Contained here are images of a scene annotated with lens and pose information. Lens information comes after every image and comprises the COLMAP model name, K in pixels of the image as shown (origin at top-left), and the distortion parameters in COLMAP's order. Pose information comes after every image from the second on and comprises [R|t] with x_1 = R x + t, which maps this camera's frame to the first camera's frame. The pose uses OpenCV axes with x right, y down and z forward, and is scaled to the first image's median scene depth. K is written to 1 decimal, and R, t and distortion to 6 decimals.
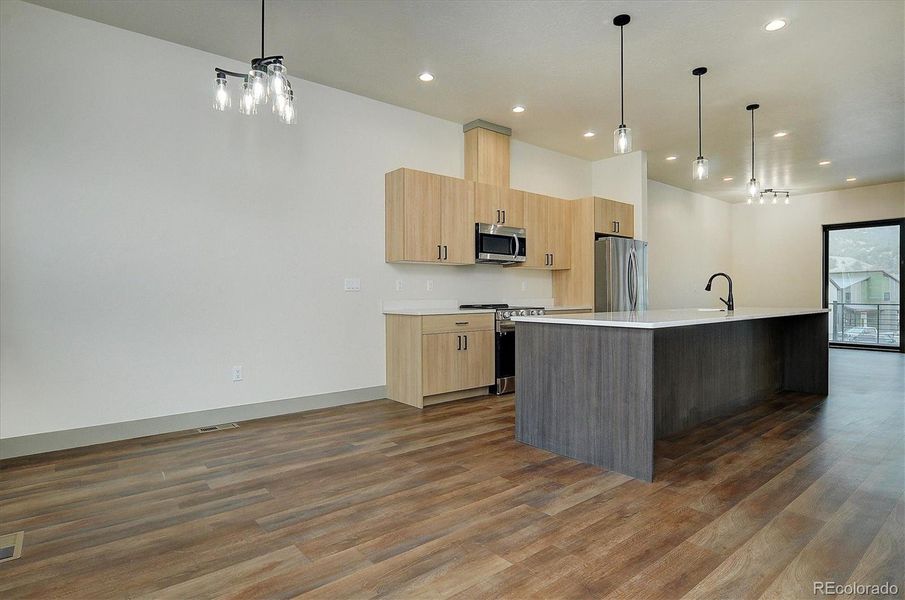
lens RADIAL K [[481.6, 0, 457.4], [0, 481.6, 298.5], [0, 0, 1]] dist [-0.019612, 0.000067]
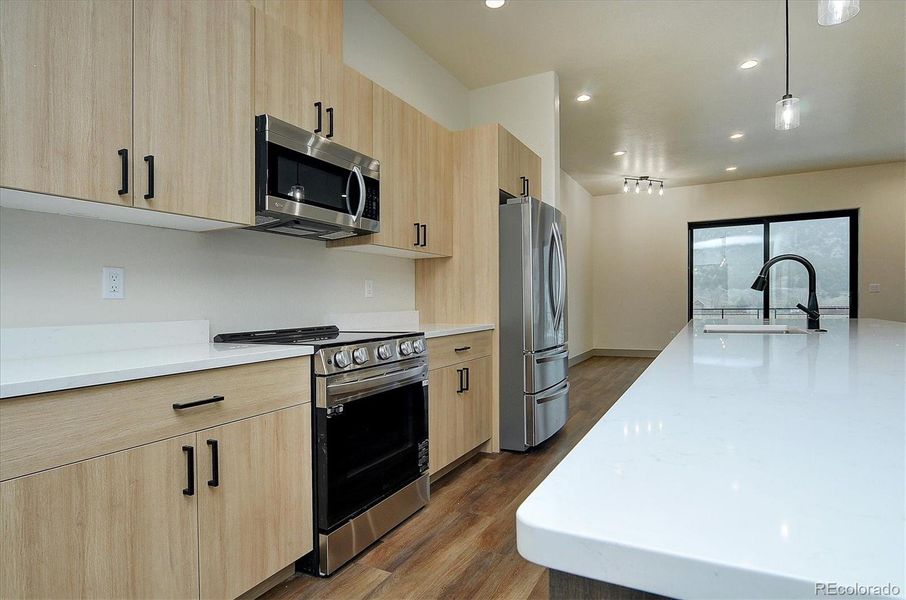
lens RADIAL K [[489.3, 0, 466.2], [0, 489.3, 290.2], [0, 0, 1]] dist [-0.004874, -0.000695]
pose [[0.921906, -0.003128, 0.387401, 0.041928], [0.017625, 0.999271, -0.033873, -0.005265], [-0.387013, 0.038055, 0.921289, 0.605640]]
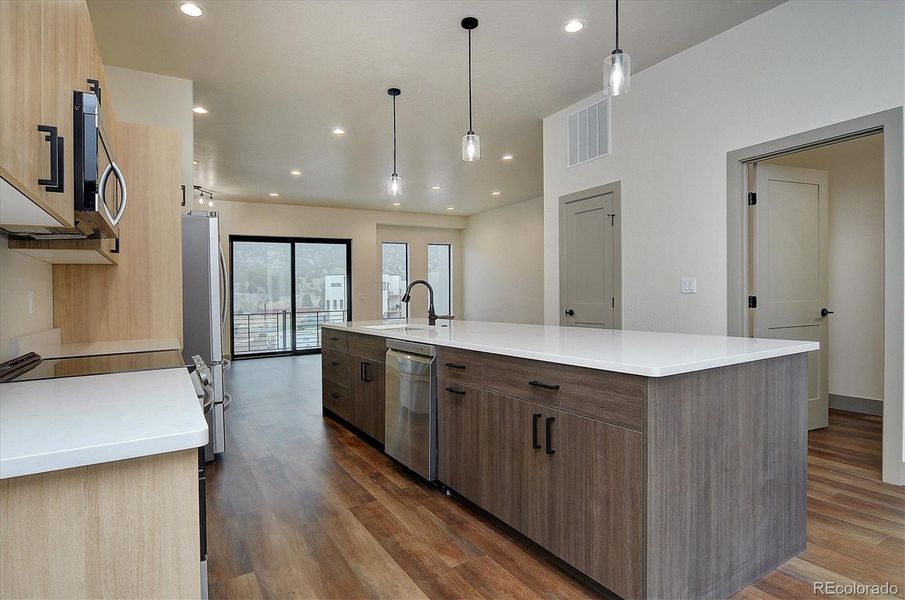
lens RADIAL K [[481.6, 0, 457.4], [0, 481.6, 298.5], [0, 0, 1]] dist [-0.019612, 0.000067]
pose [[0.158614, -0.008821, 0.987301, -0.229803], [0.036648, 0.999324, 0.003041, -0.021487], [-0.986660, 0.035700, 0.158830, 0.749796]]
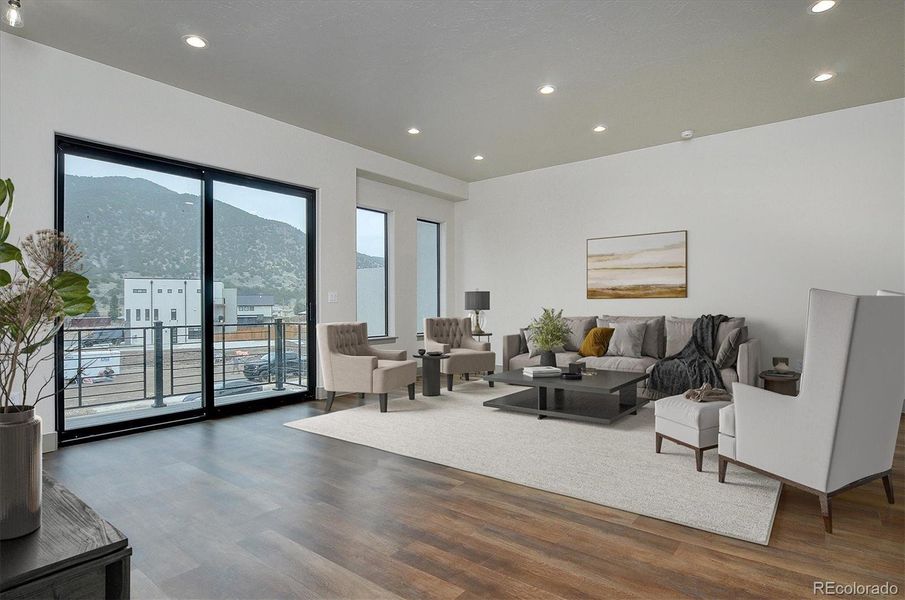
lens RADIAL K [[481.6, 0, 457.4], [0, 481.6, 298.5], [0, 0, 1]] dist [-0.019612, 0.000067]
pose [[-0.201599, 0.016058, 0.979336, 0.609114], [0.023889, 0.999649, -0.011474, -0.014967], [-0.979177, 0.021082, -0.201912, 1.439139]]
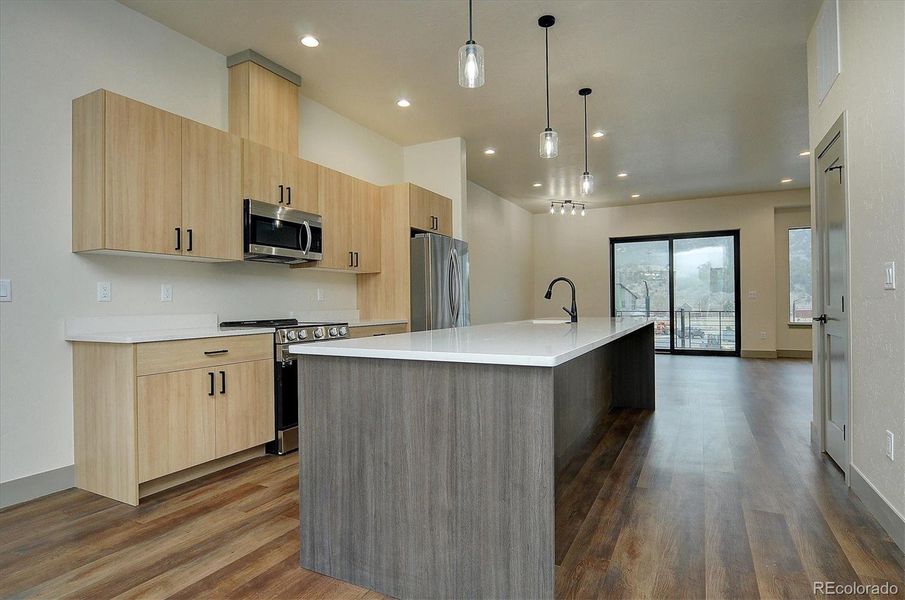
lens RADIAL K [[481.6, 0, 457.4], [0, 481.6, 298.5], [0, 0, 1]] dist [-0.019612, 0.000067]
pose [[0.918369, -0.003338, 0.395710, 0.047312], [0.012060, 0.999736, -0.019555, -0.002346], [-0.395541, 0.022731, 0.918167, 0.280402]]
